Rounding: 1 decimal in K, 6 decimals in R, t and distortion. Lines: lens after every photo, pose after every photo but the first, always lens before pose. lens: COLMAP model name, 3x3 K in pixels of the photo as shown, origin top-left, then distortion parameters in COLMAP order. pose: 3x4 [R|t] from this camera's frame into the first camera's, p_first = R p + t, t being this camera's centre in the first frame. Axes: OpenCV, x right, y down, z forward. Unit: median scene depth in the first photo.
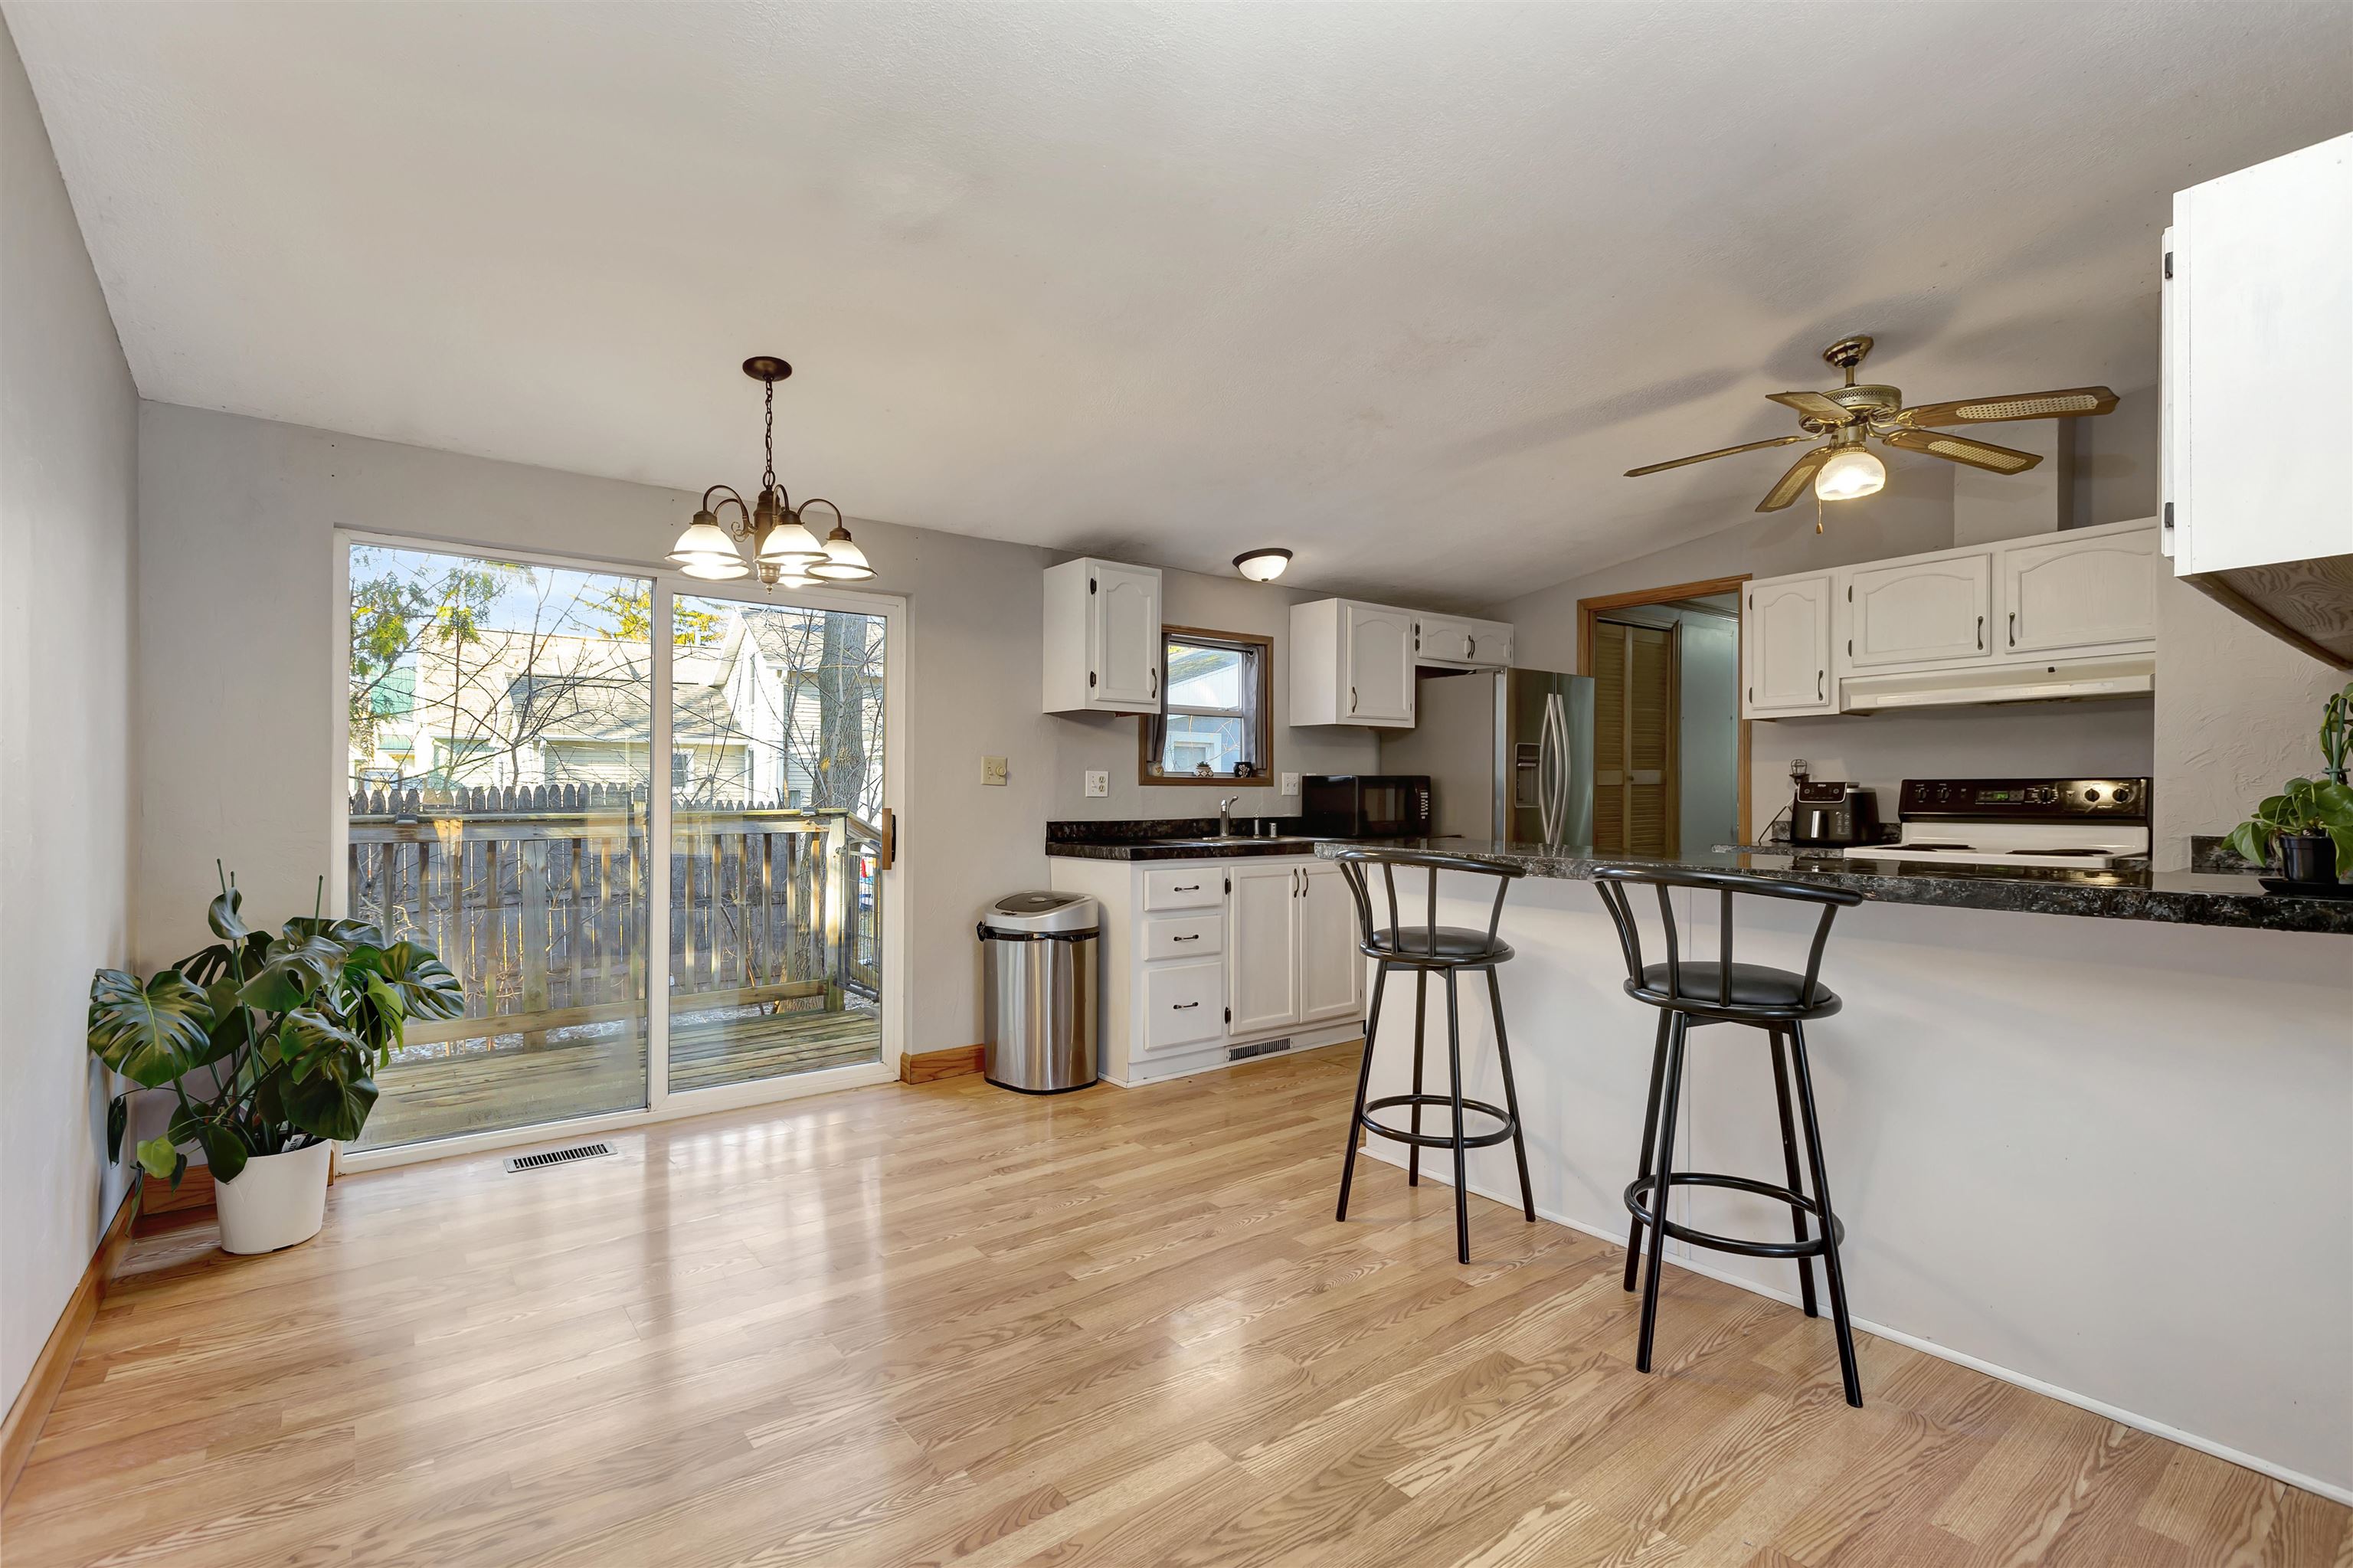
lens RADIAL K [[1083.9, 0, 1176.5], [0, 1083.9, 784.0], [0, 0, 1]] dist [-0.003670, -0.000056]
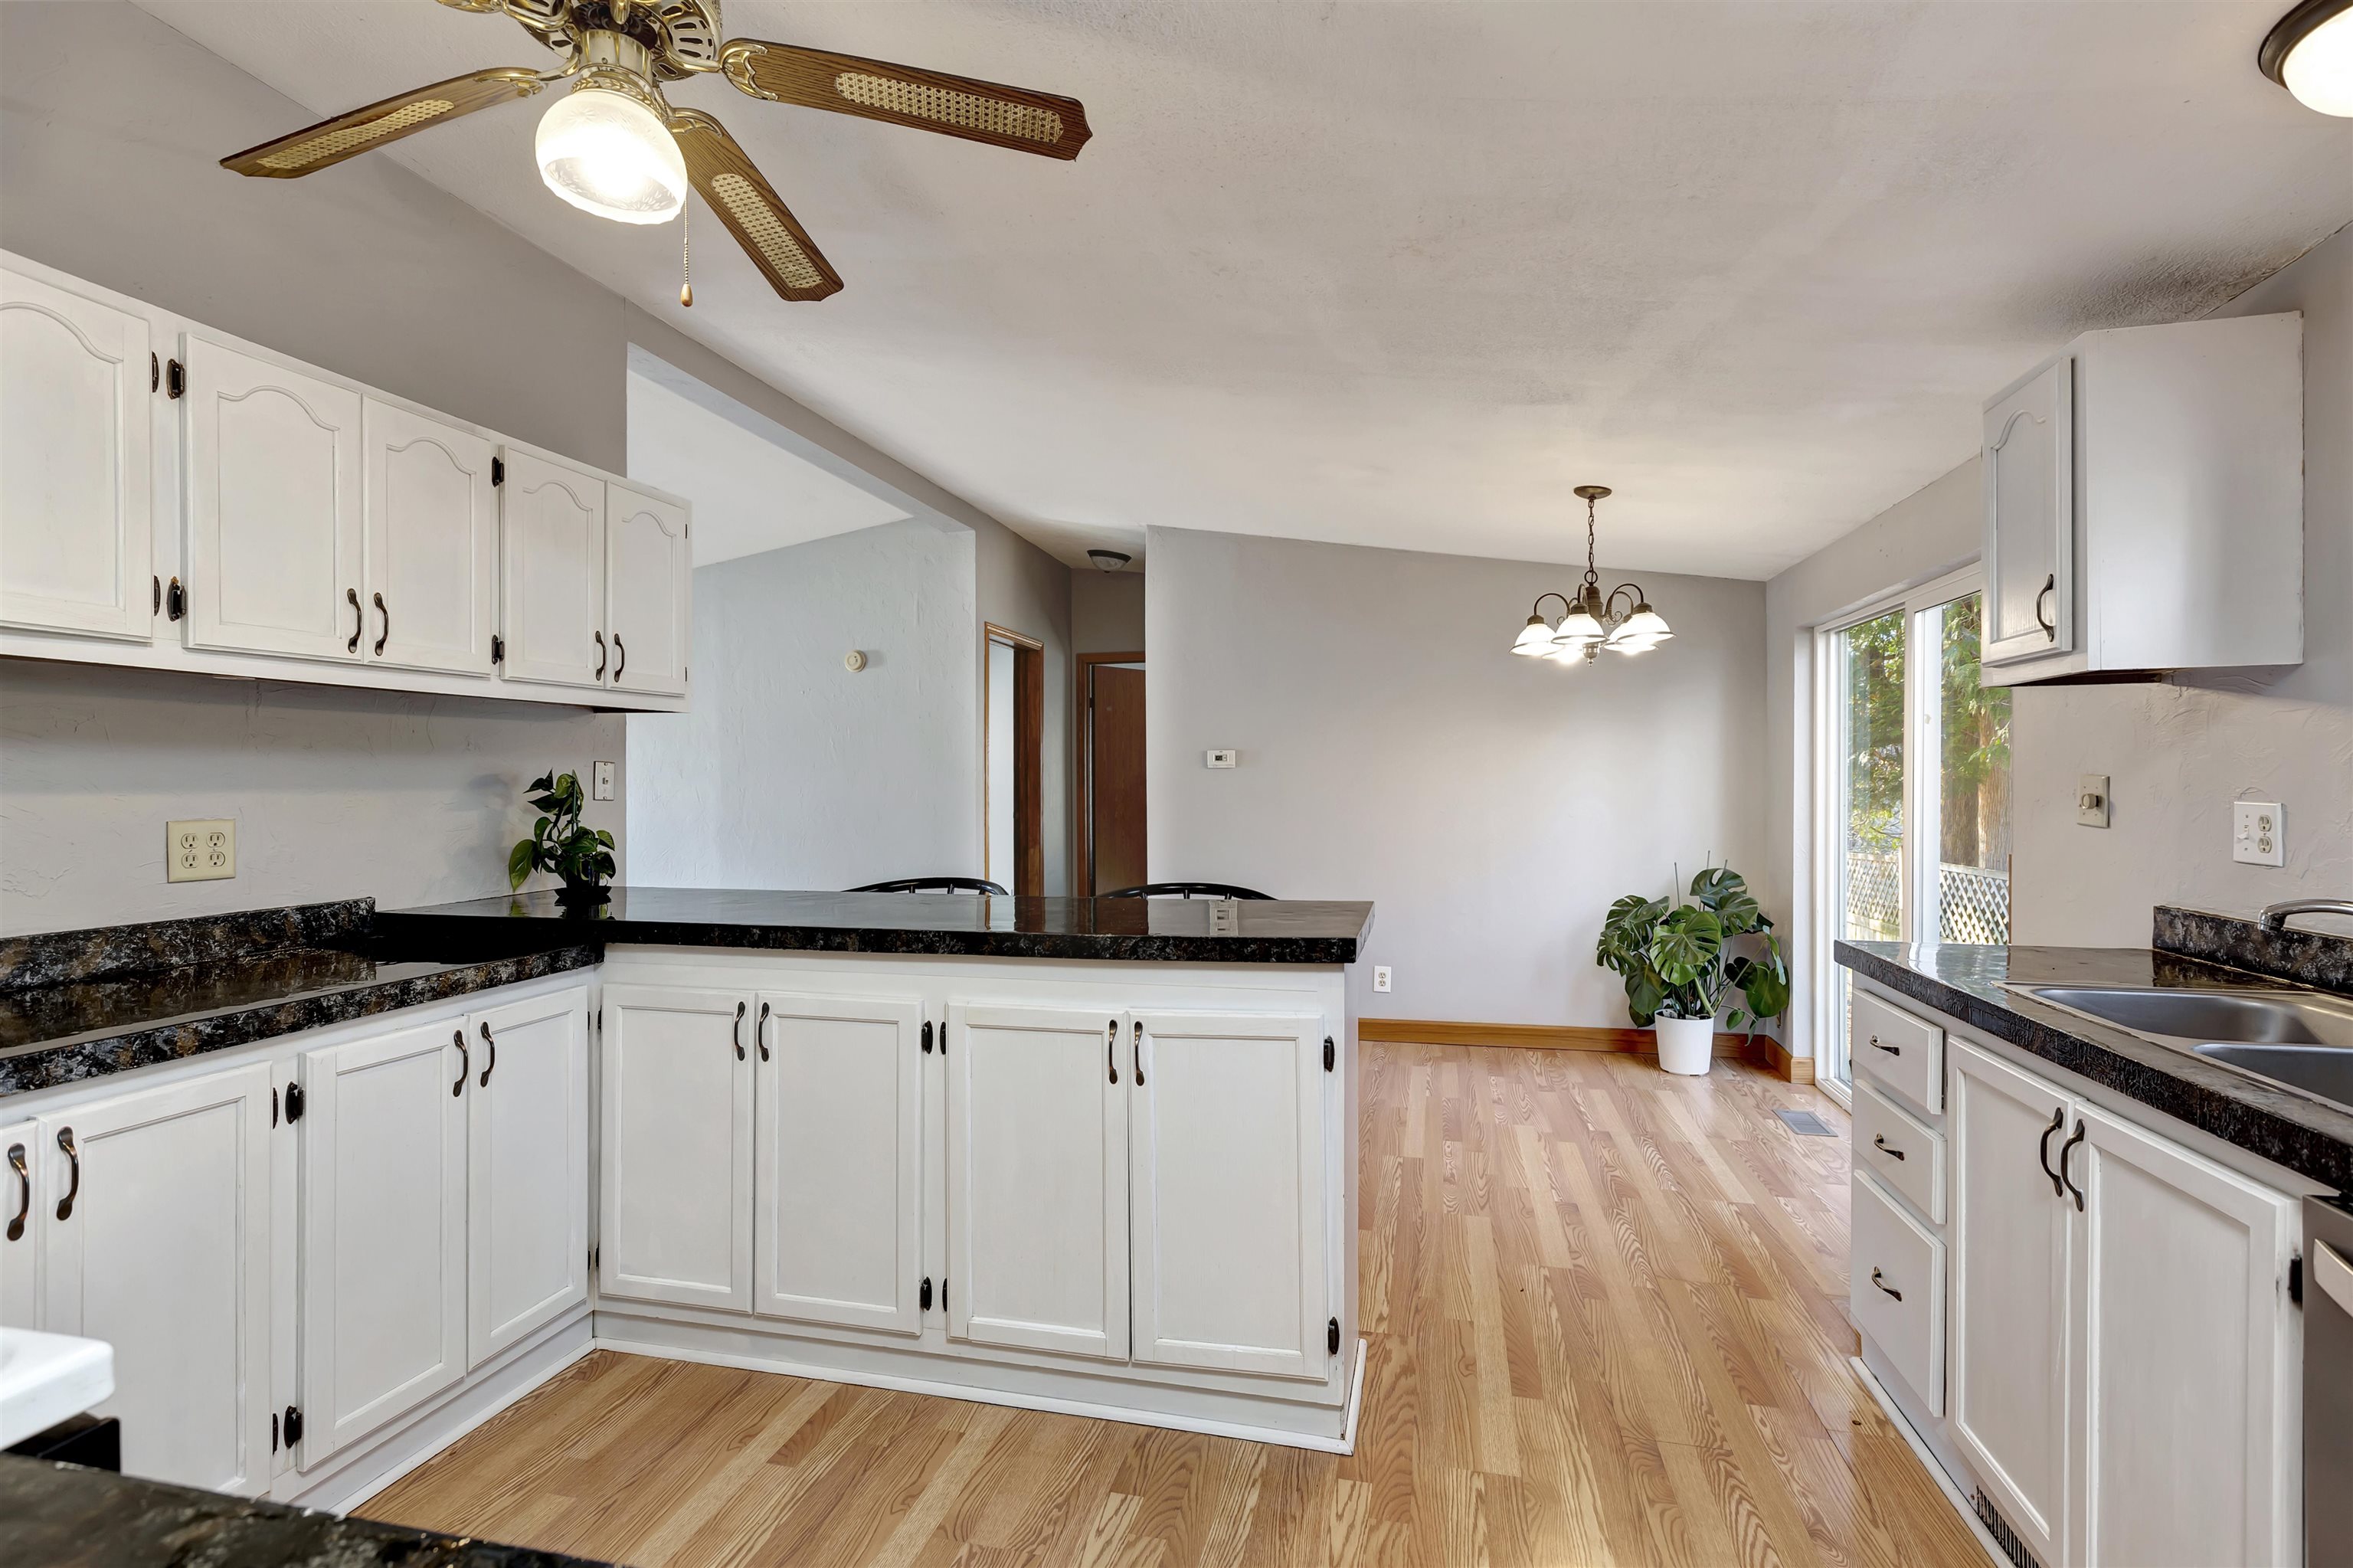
lens RADIAL K [[1083.9, 0, 1176.5], [0, 1083.9, 784.0], [0, 0, 1]] dist [-0.003670, -0.000056]
pose [[-0.784234, 0.000268, -0.620466, 0.702989], [0.008803, 0.999904, -0.010695, -0.024511], [0.620403, -0.013850, -0.784161, 1.475196]]
